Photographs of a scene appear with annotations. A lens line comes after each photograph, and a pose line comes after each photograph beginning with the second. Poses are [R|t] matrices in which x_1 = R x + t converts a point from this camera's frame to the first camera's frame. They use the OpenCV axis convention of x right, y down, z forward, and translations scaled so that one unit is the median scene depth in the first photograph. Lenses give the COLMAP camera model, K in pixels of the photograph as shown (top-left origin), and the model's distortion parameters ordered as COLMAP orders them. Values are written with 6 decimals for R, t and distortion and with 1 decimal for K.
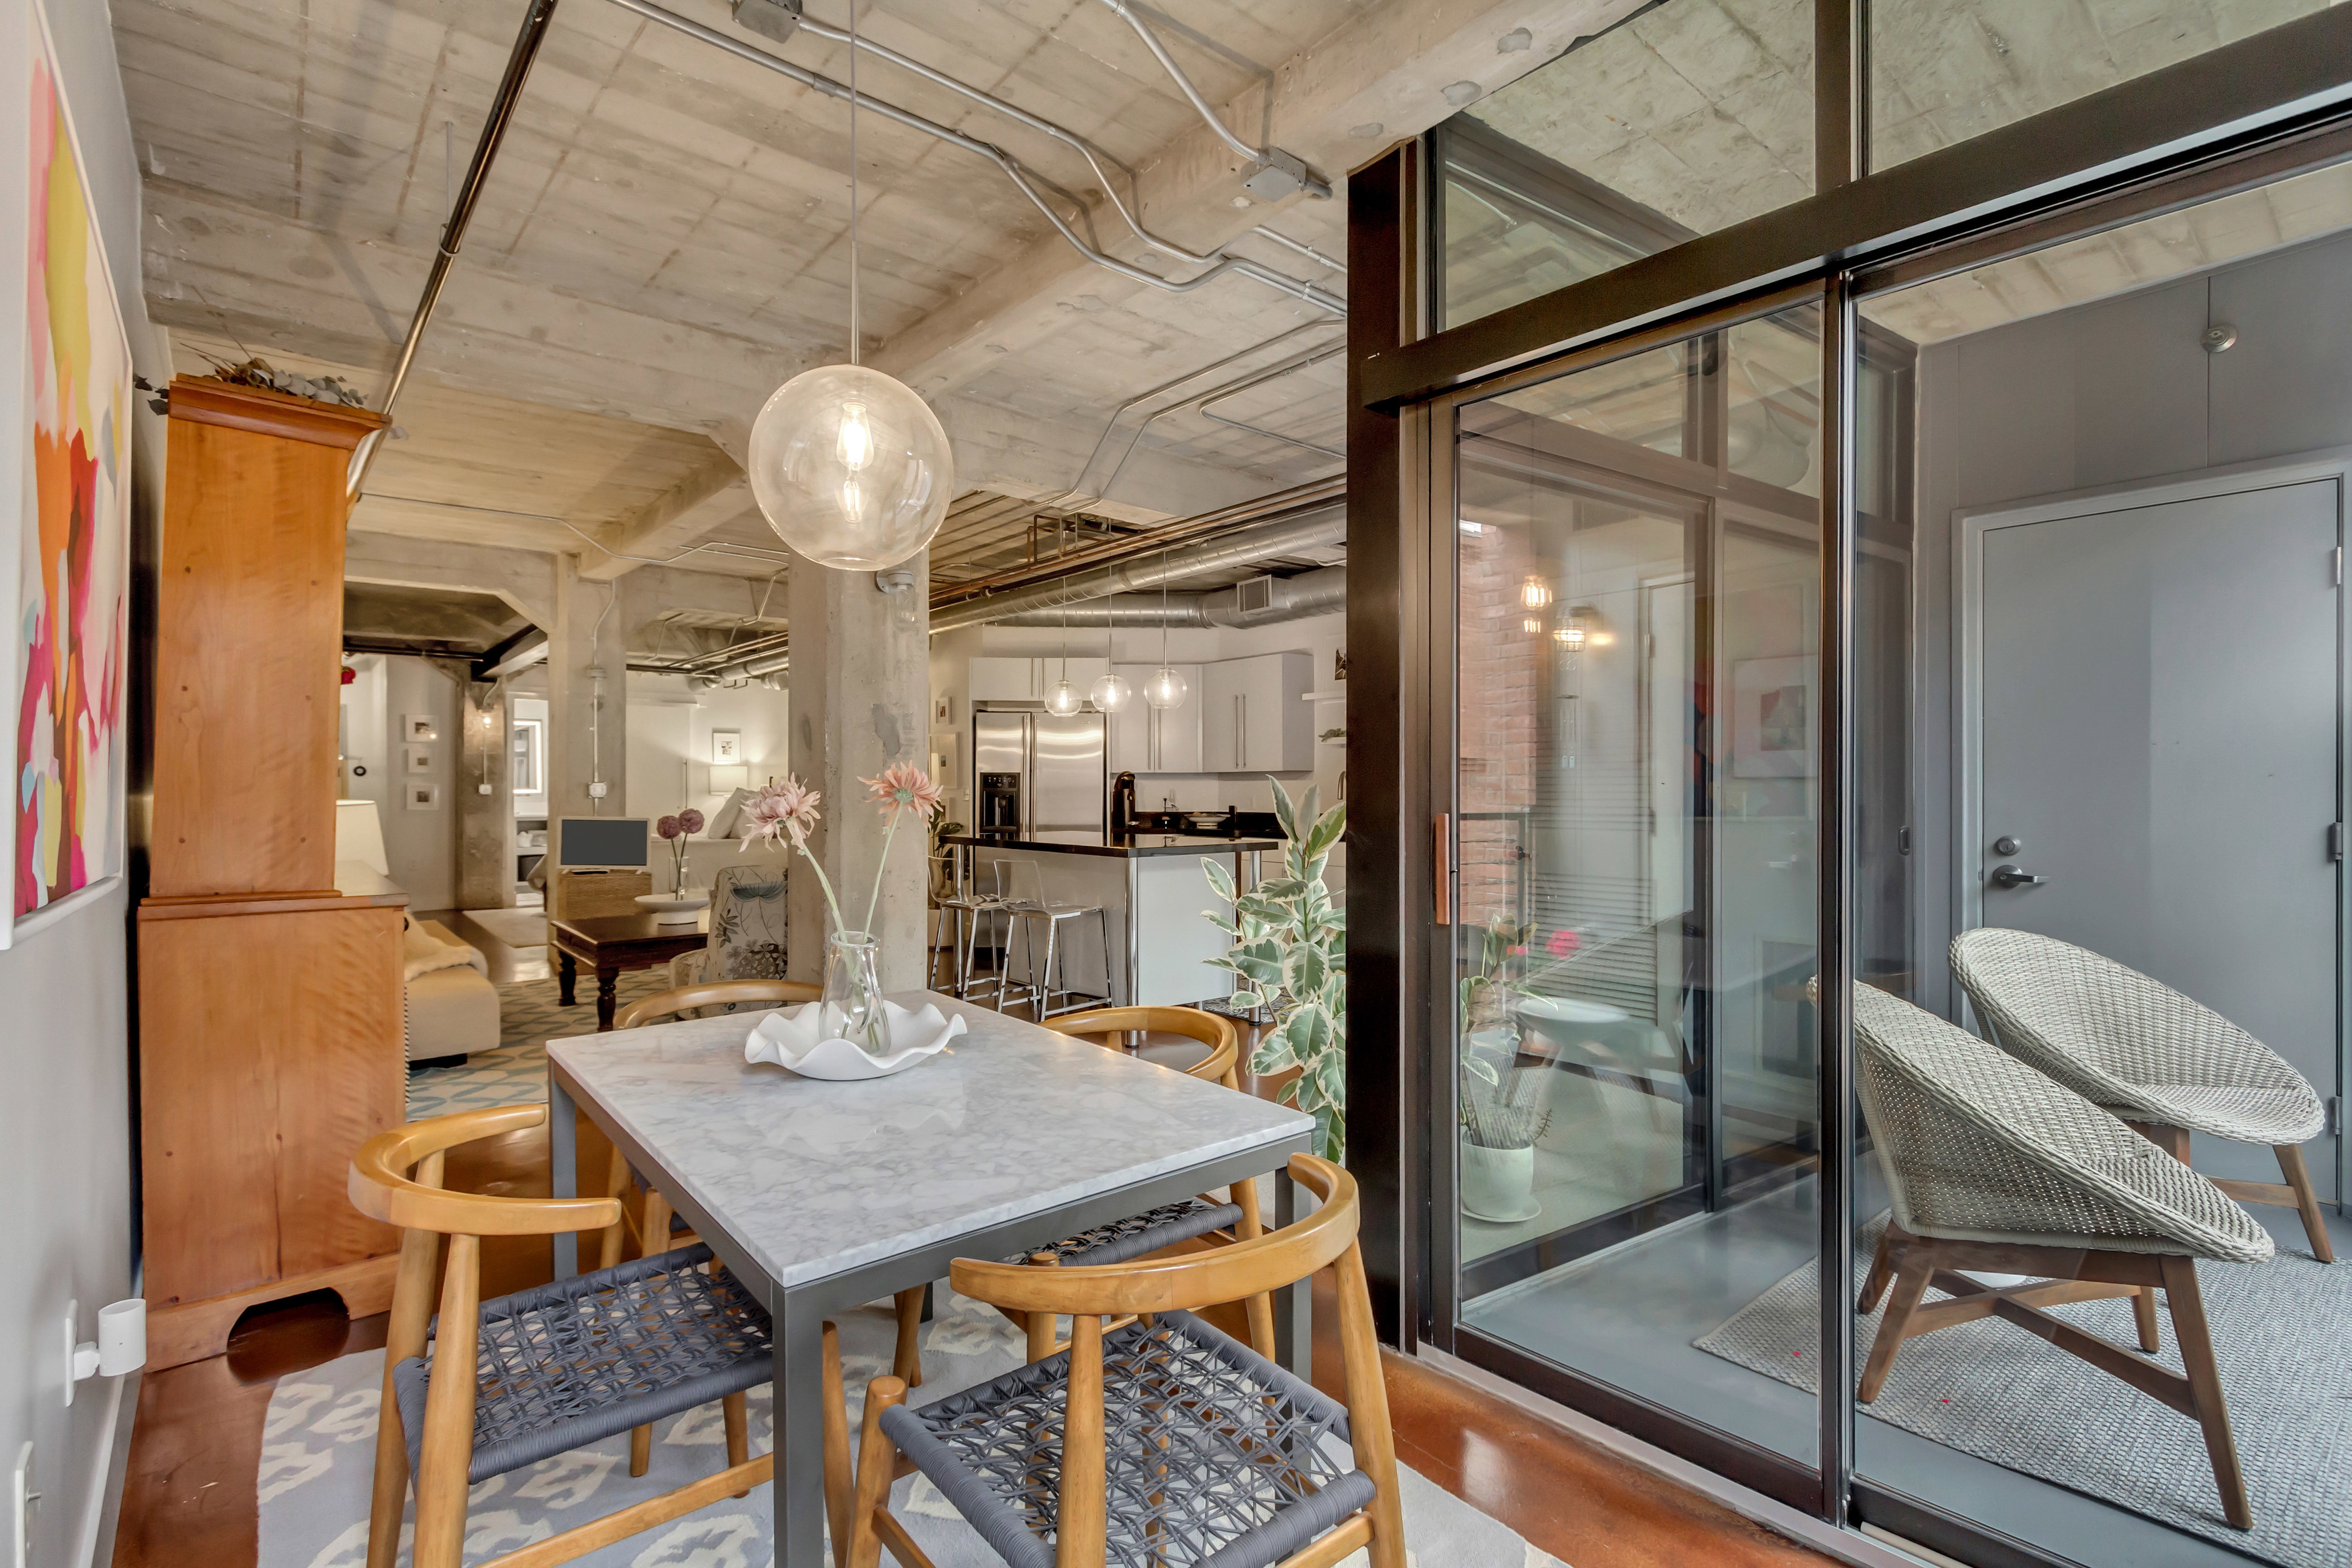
lens RADIAL K [[1080.3, 0, 1177.3], [0, 1080.3, 783.5], [0, 0, 1]] dist [0.003446, -0.000255]
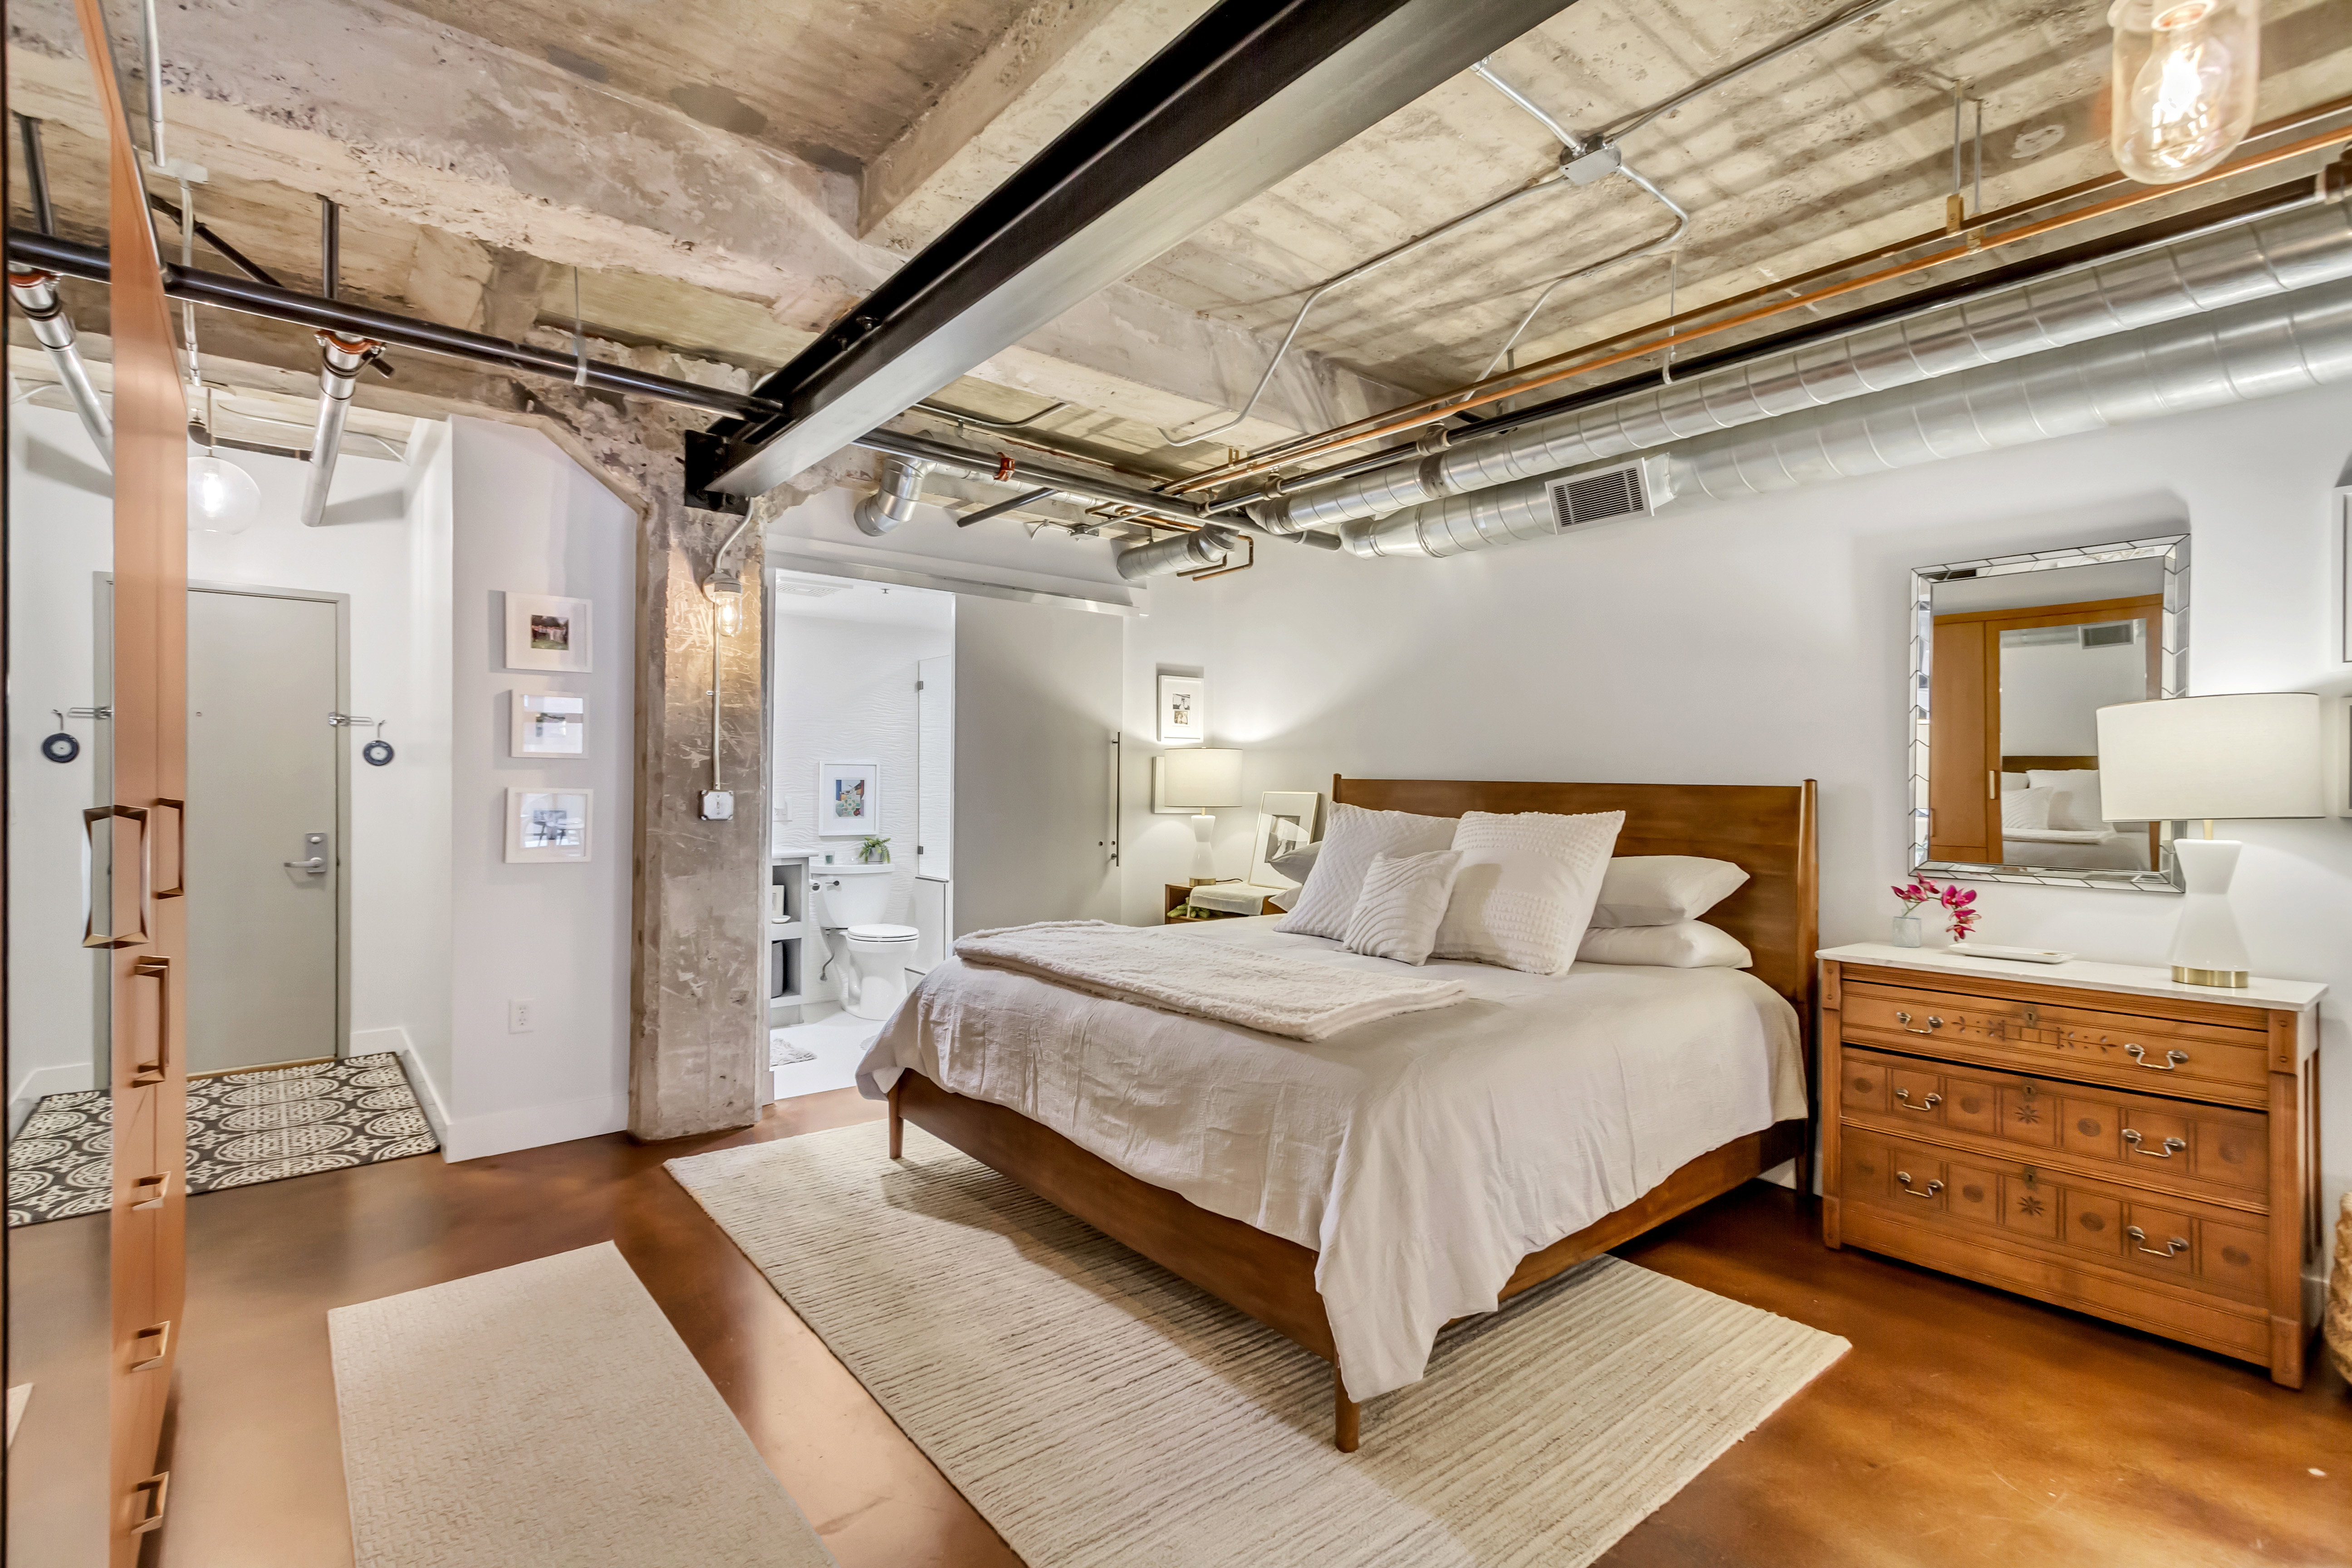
lens RADIAL K [[1080.3, 0, 1177.0], [0, 1080.3, 782.3], [0, 0, 1]] dist [0.003446, -0.000255]
pose [[0.999843, -0.006128, -0.016617, -0.479457], [0.005900, 0.999889, -0.013703, 0.003825], [0.016699, 0.013603, 0.999768, 0.639602]]
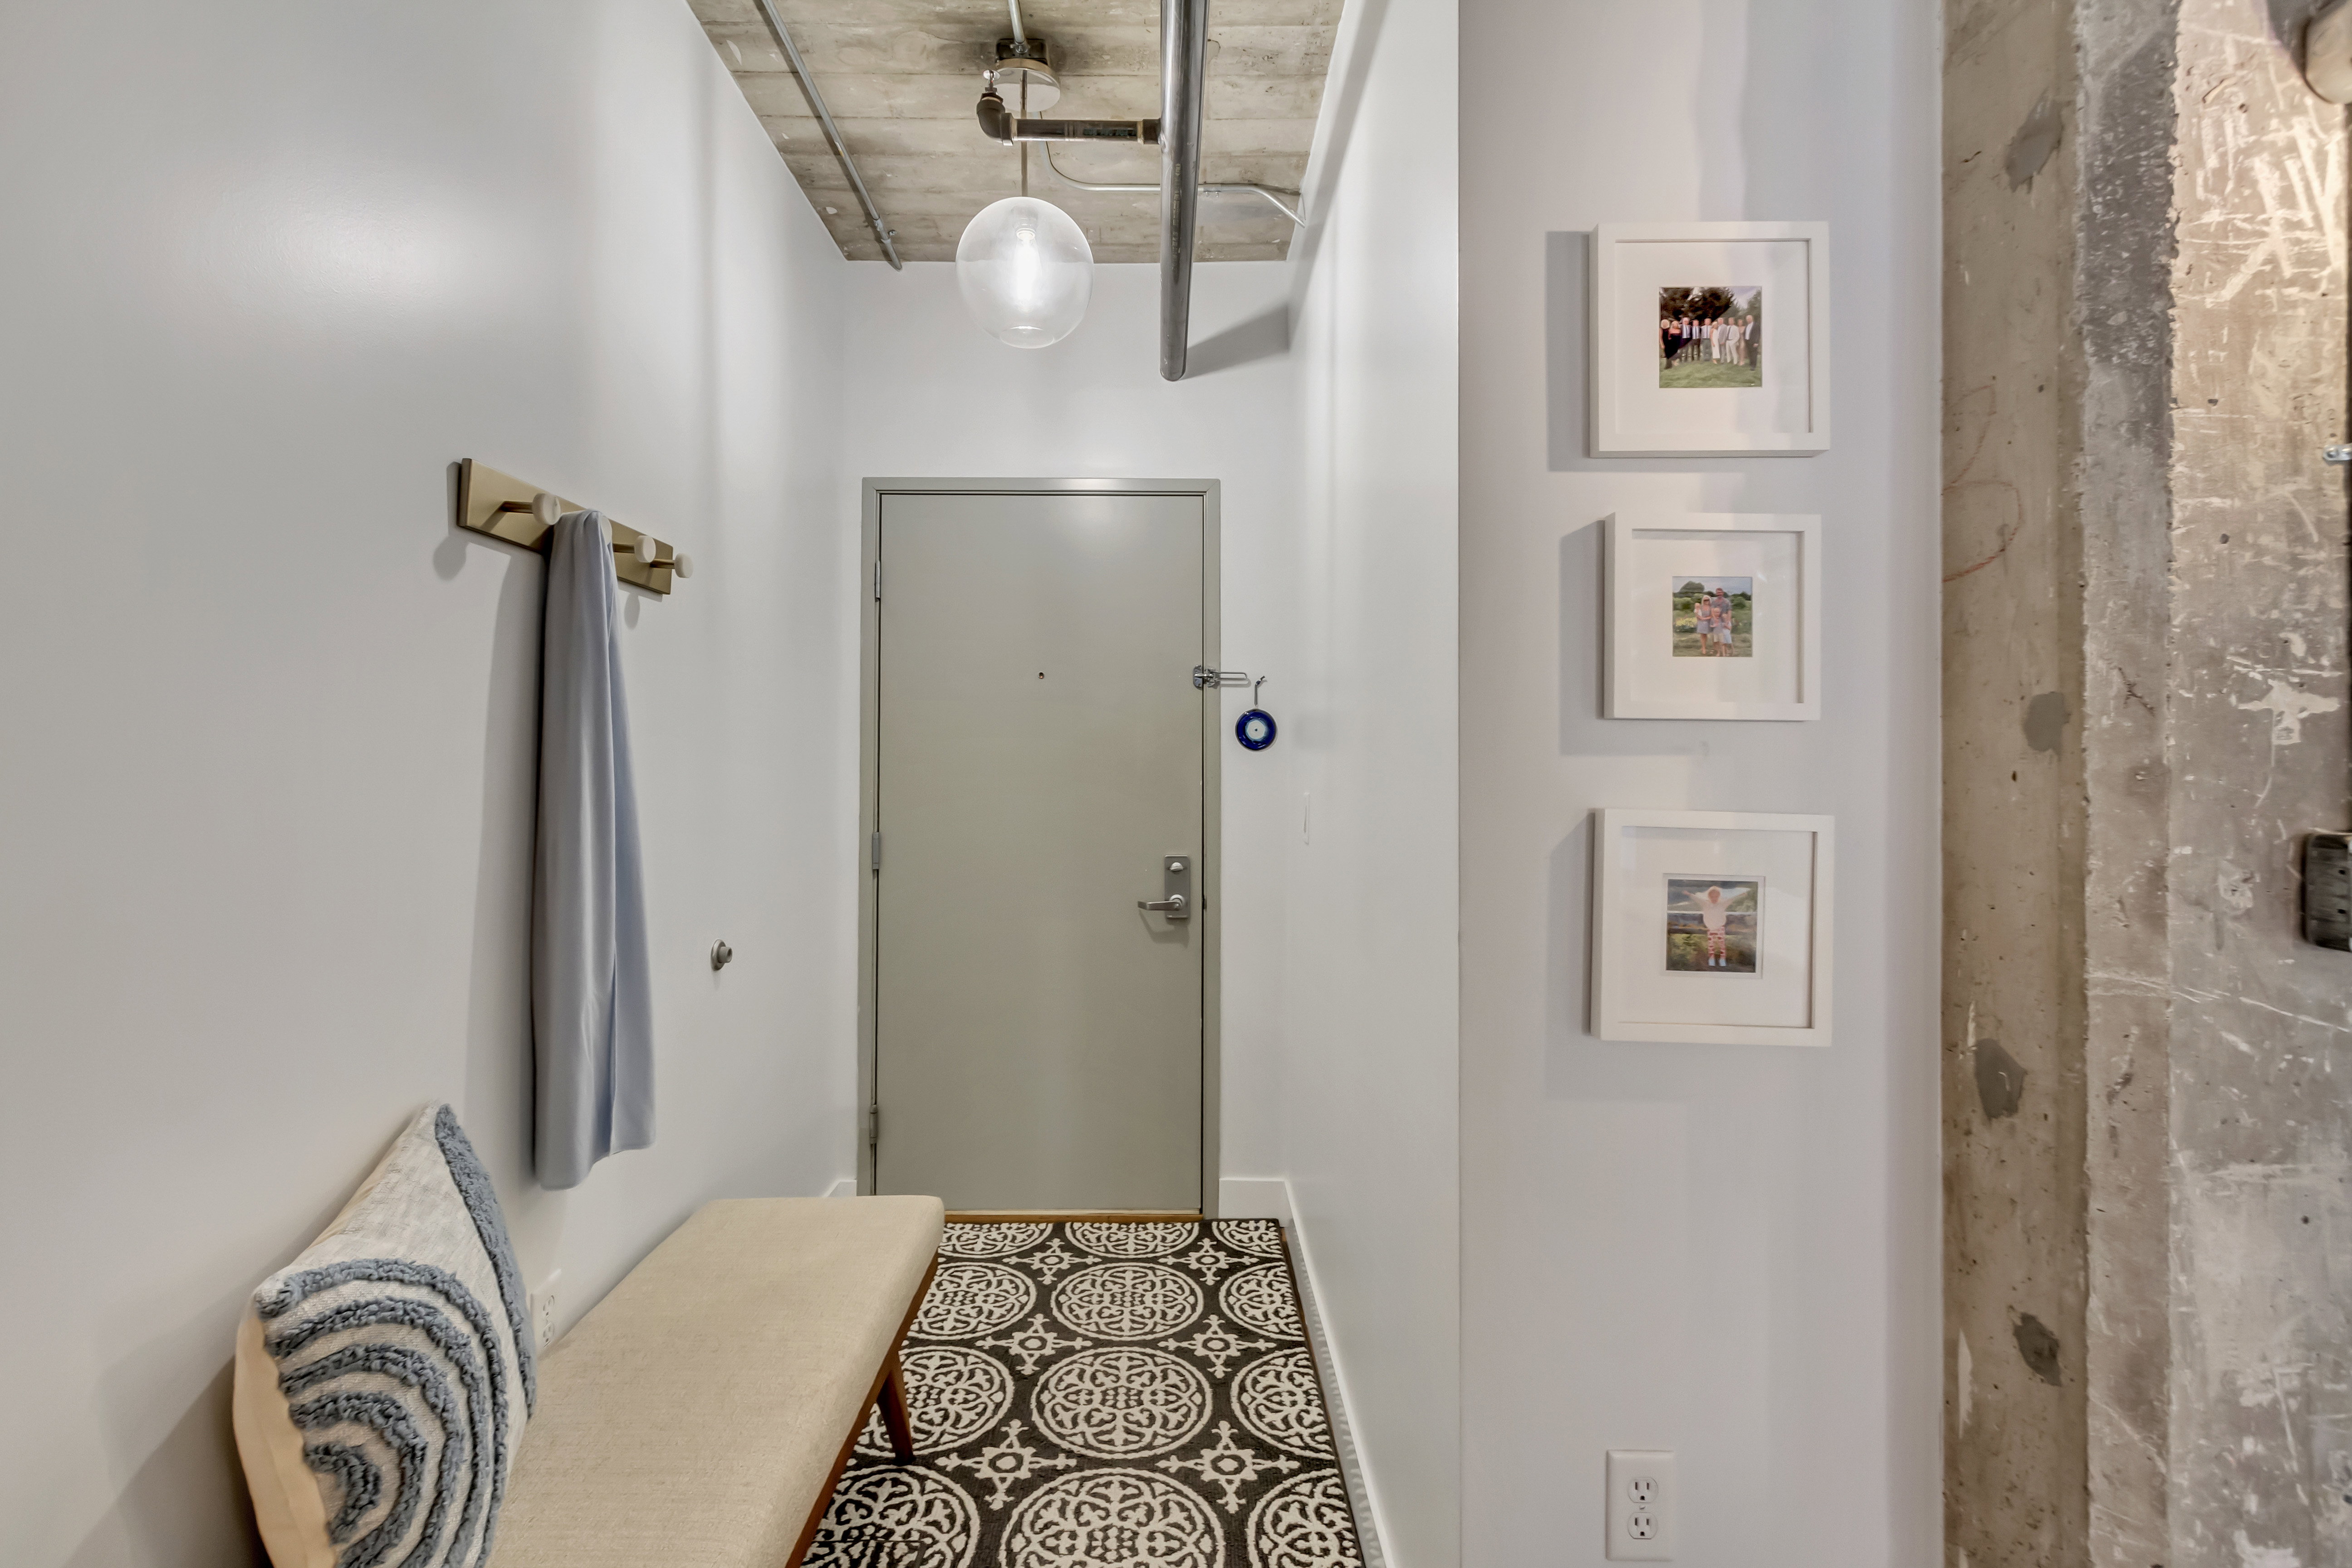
lens RADIAL K [[1080.3, 0, 1172.8], [0, 1080.3, 772.7], [0, 0, 1]] dist [0.003446, -0.000255]
pose [[0.759251, -0.001340, -0.650797, -0.655701], [-0.005303, 0.999952, -0.008246, -0.003155], [0.650777, 0.009712, 0.759207, 0.861007]]
